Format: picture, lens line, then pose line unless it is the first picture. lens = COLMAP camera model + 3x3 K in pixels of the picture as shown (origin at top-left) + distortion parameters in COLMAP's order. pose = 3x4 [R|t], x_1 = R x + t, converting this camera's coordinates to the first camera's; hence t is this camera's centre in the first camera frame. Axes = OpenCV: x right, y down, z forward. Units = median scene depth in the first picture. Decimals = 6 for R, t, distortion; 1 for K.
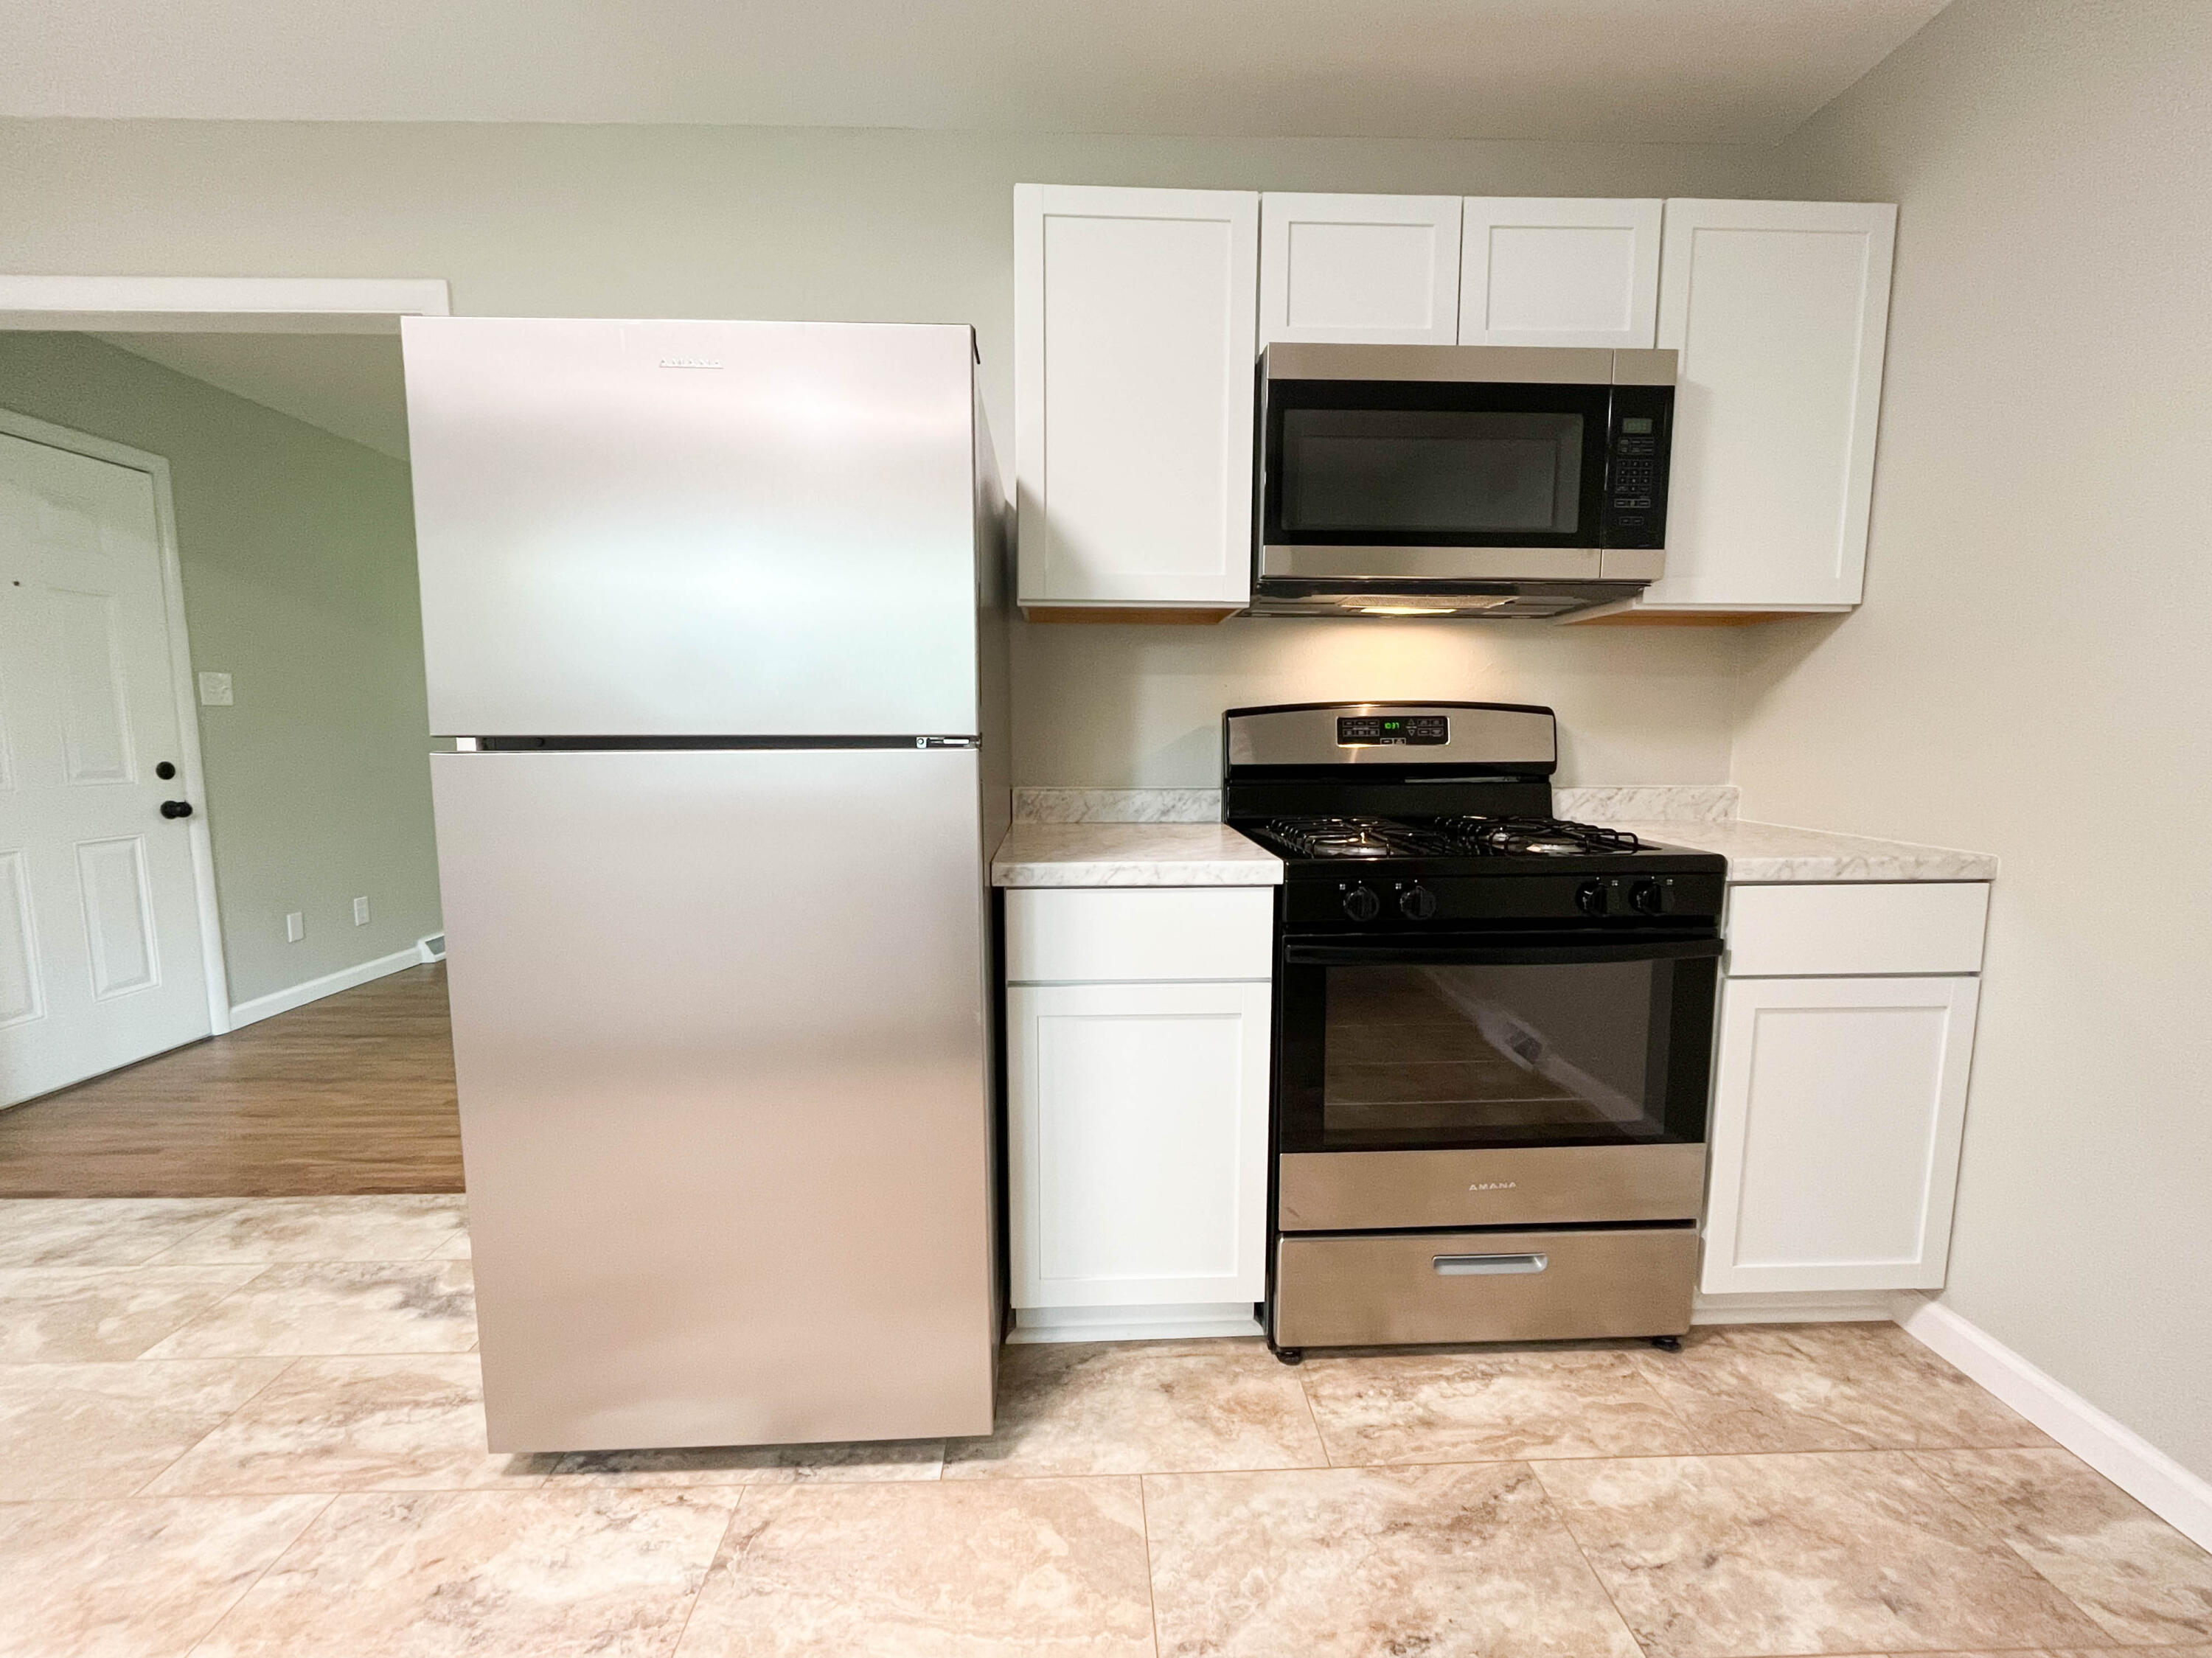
lens RADIAL K [[905.4, 0, 1106.0], [0, 905.4, 829.0], [0, 0, 1]] dist [-0.001692, -0.000098]
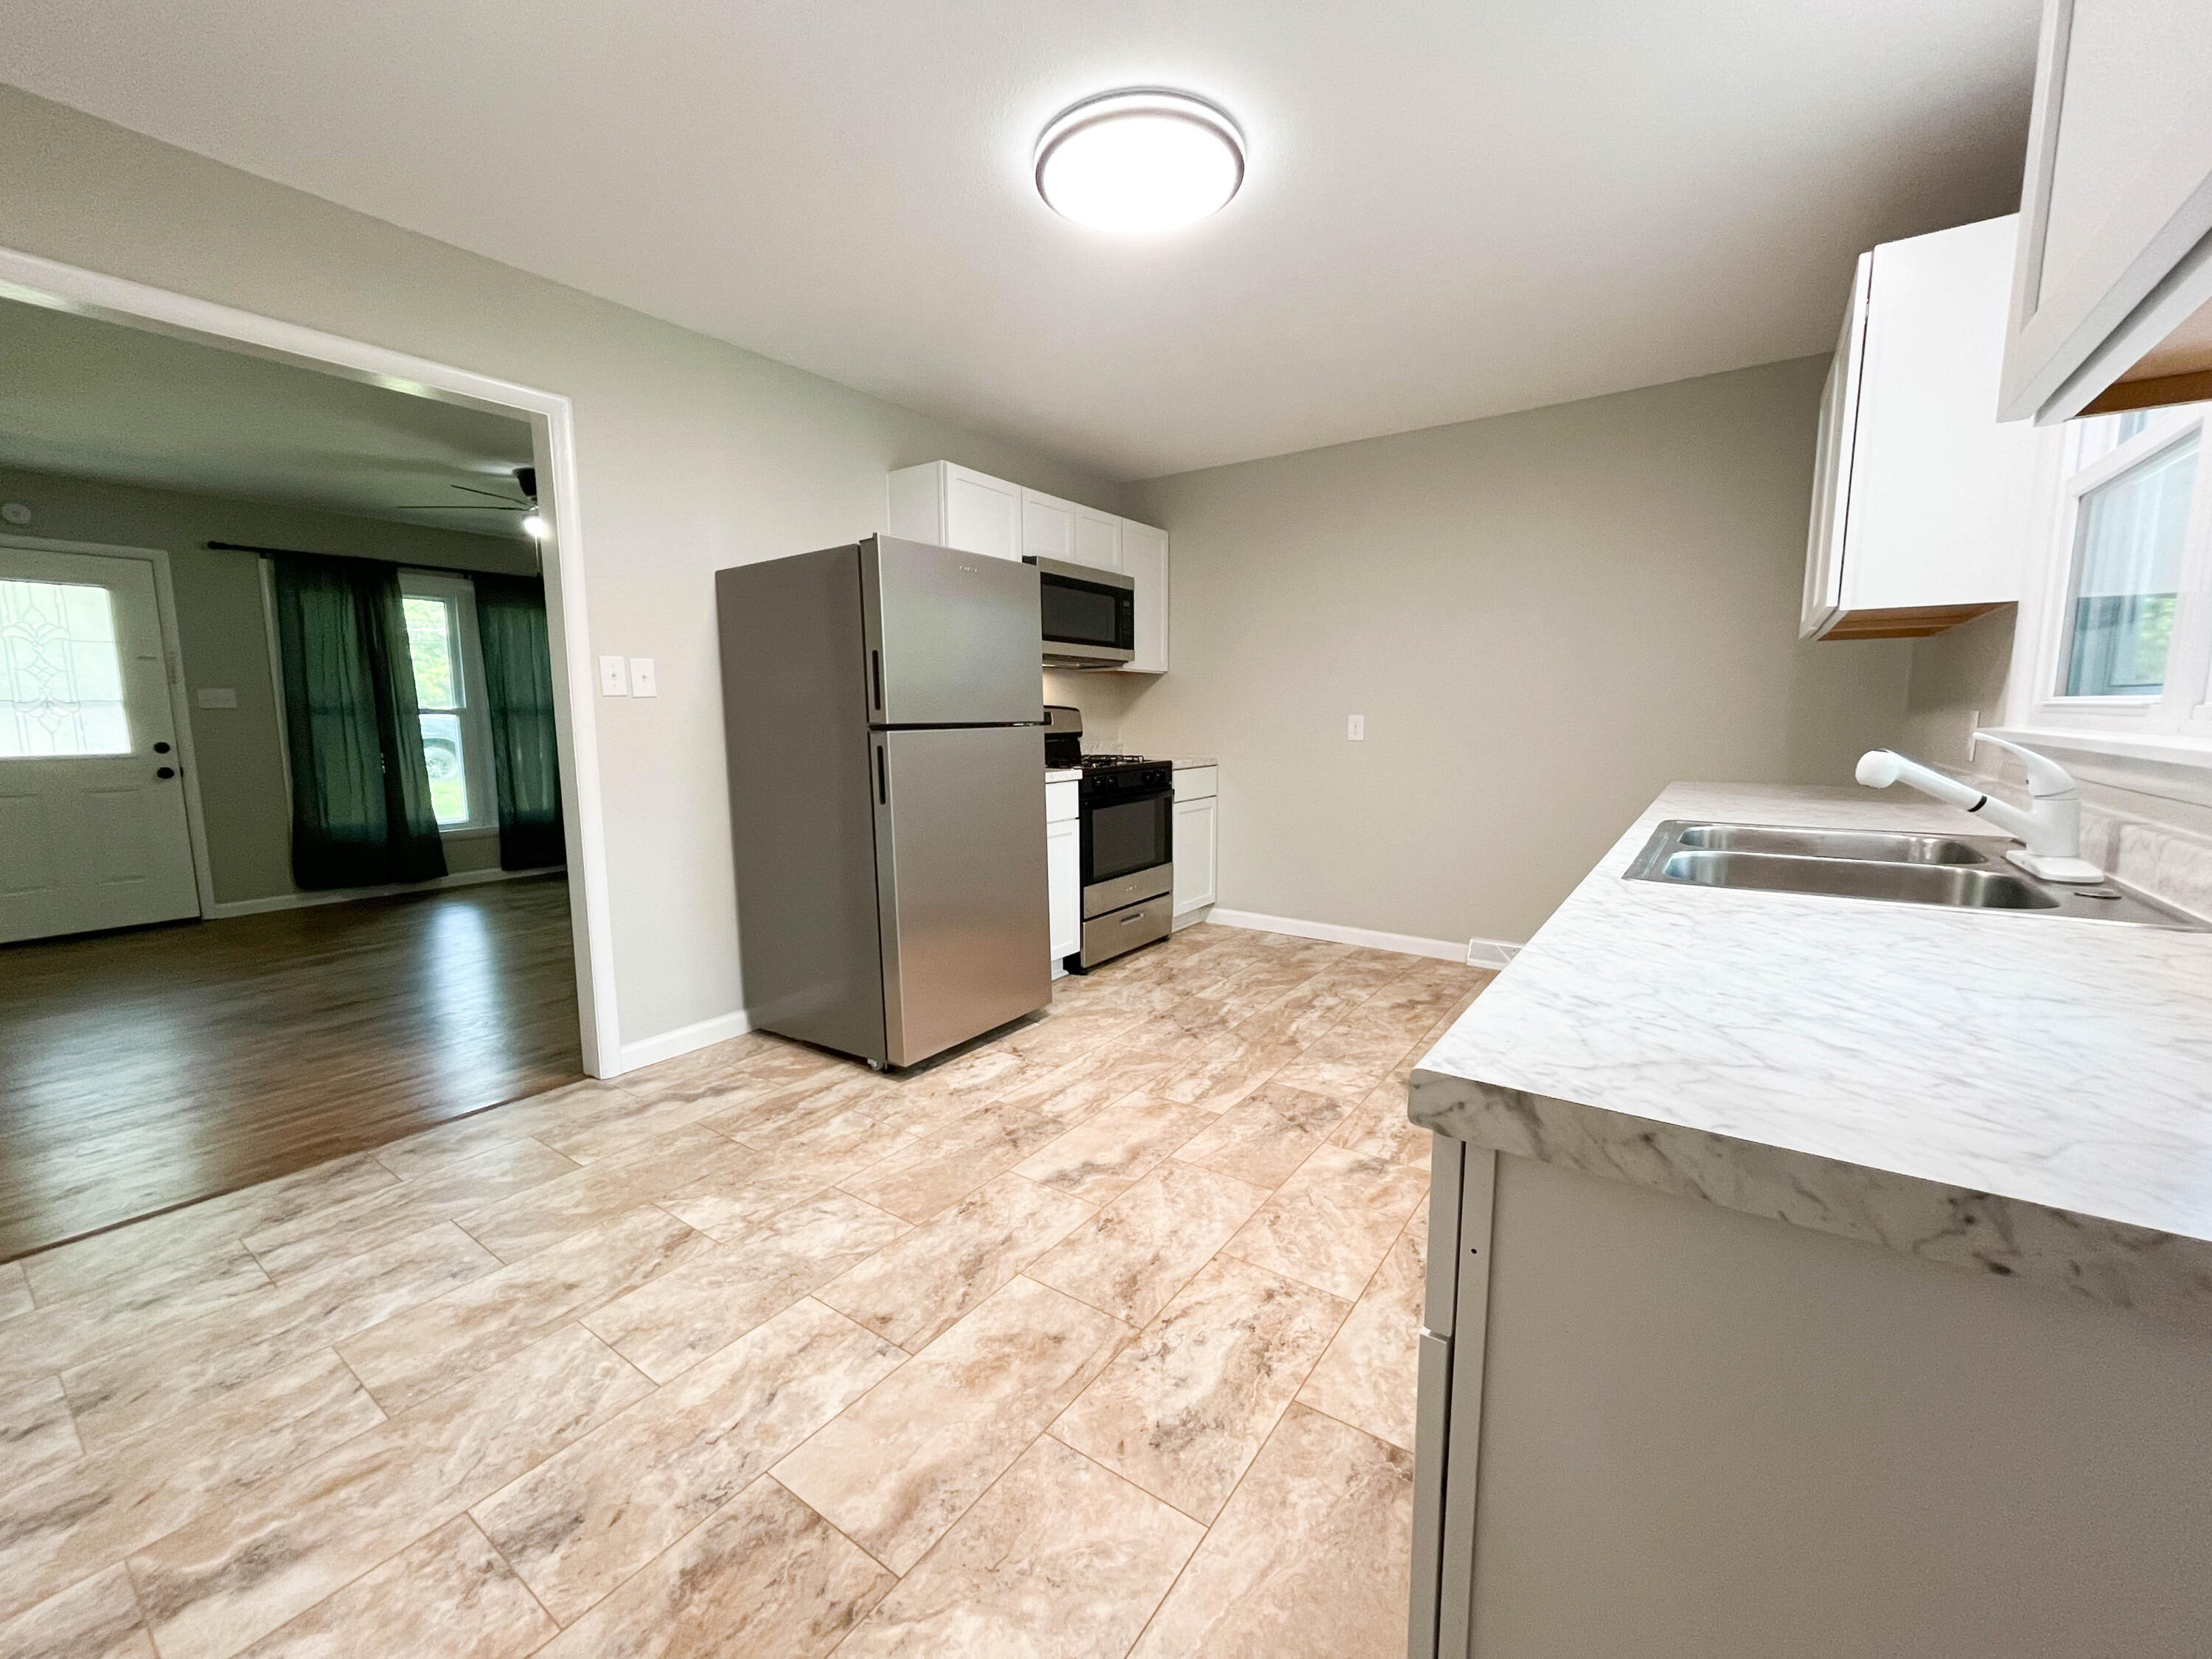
lens RADIAL K [[893.5, 0, 1102.6], [0, 893.5, 830.3], [0, 0, 1]] dist [-0.002241, -0.000202]
pose [[0.600619, -0.106085, 0.792466, -1.791412], [0.096956, 0.993508, 0.059513, 0.061712], [-0.793635, 0.041090, 0.607005, -0.575315]]
